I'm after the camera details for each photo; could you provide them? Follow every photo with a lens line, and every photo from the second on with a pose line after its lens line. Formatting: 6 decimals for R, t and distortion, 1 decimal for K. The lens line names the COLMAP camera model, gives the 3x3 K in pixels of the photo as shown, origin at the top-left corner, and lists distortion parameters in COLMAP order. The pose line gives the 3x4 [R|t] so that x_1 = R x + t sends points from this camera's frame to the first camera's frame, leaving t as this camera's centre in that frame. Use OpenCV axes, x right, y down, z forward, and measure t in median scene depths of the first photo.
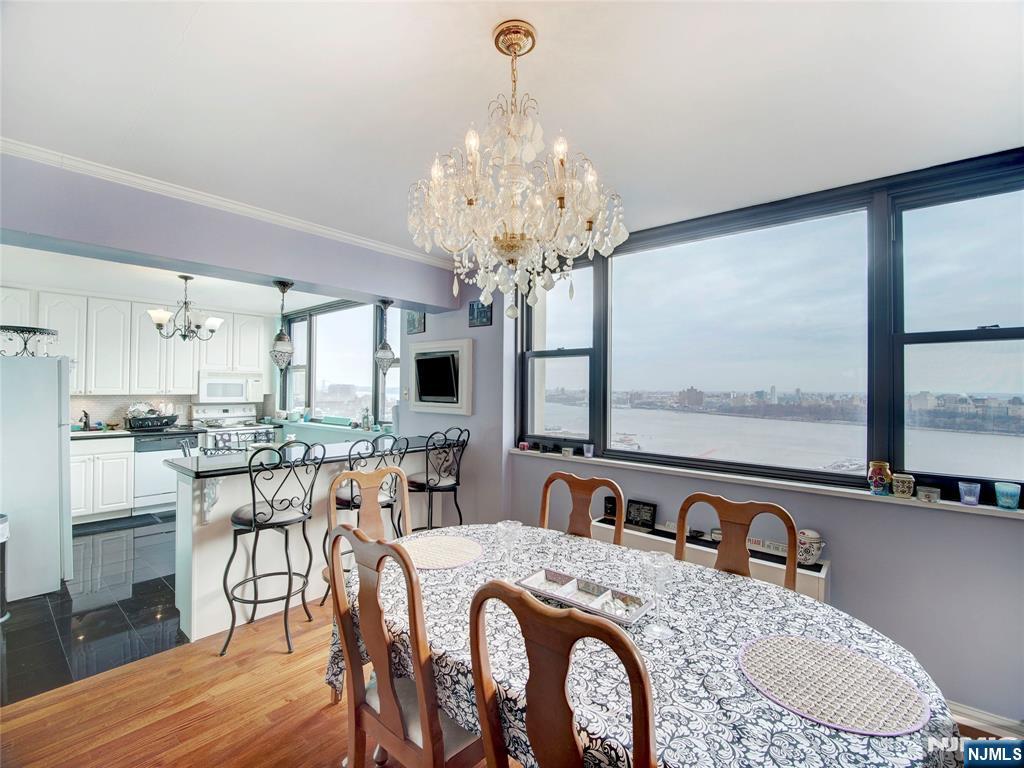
lens RADIAL K [[465.0, 0, 513.8], [0, 465.0, 381.7], [0, 0, 1]] dist [-0.015782, -0.001102]
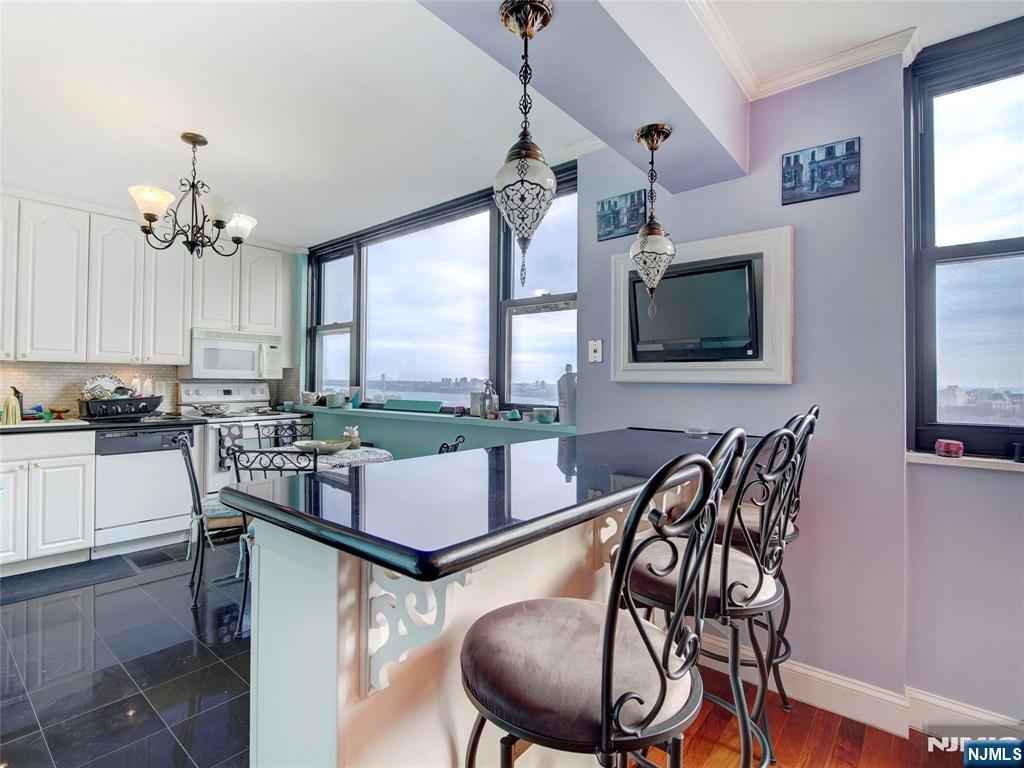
lens RADIAL K [[511.0, 0, 476.3], [0, 511.0, 375.8], [0, 0, 1]] dist [-0.008865, -0.000789]
pose [[0.999694, 0.000479, -0.024728, -0.361027], [-0.000425, 0.999998, 0.002188, 0.055181], [0.024729, -0.002177, 0.999692, 0.402499]]
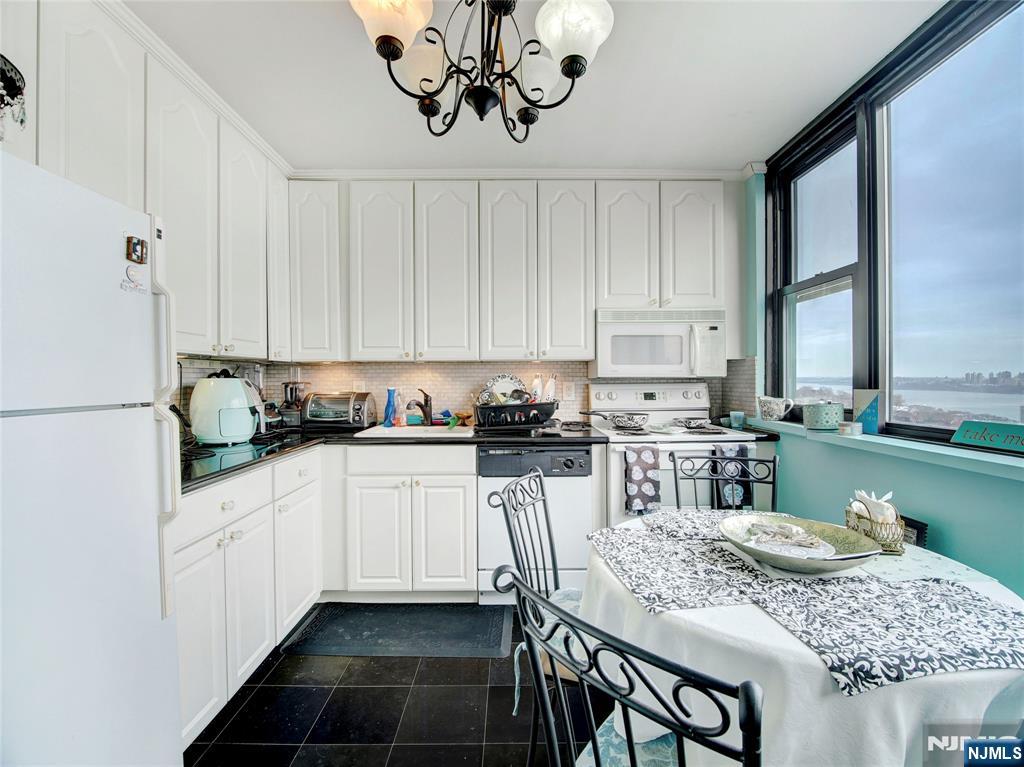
lens RADIAL K [[472.8, 0, 512.0], [0, 472.8, 383.5], [0, 0, 1]] dist [-0.018029, -0.000527]
pose [[0.648822, -0.003932, -0.760930, -0.500196], [0.020111, 0.999726, 0.011982, 0.060245], [0.760674, -0.023078, 0.648723, 0.835480]]
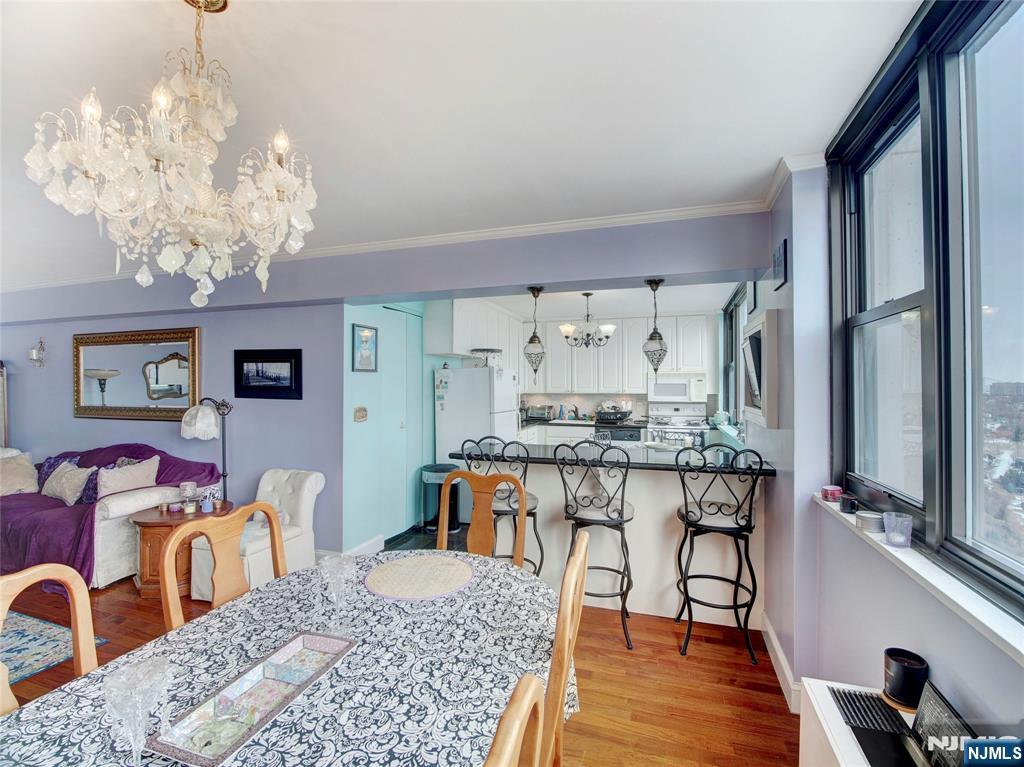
lens RADIAL K [[465.0, 0, 513.8], [0, 465.0, 381.2], [0, 0, 1]] dist [-0.015782, -0.001102]
pose [[0.375811, -0.016708, -0.926546, 0.316348], [0.014839, 0.999818, -0.012011, 0.008004], [0.926578, -0.009235, 0.375990, 0.376680]]
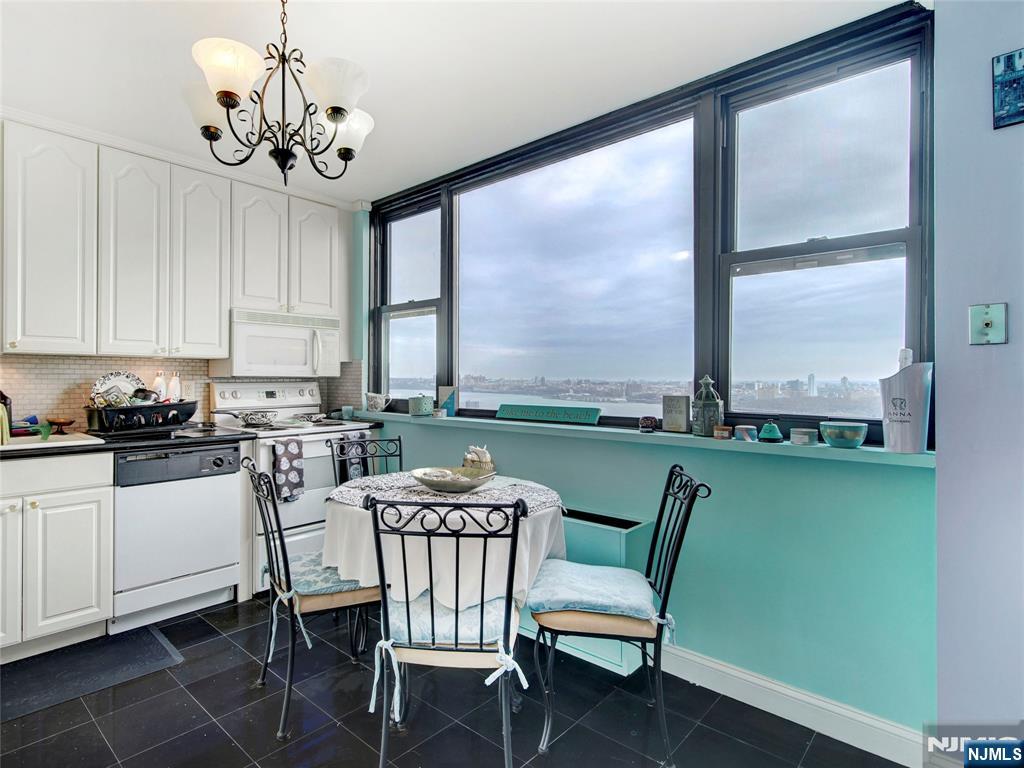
lens RADIAL K [[550.0, 0, 438.9], [0, 550.0, 378.3], [0, 0, 1]] dist [0.004596, -0.000113]
pose [[0.996574, -0.004396, -0.082594, -0.569984], [0.005509, 0.999897, 0.013254, 0.056401], [0.082527, -0.013663, 0.996495, 0.610727]]
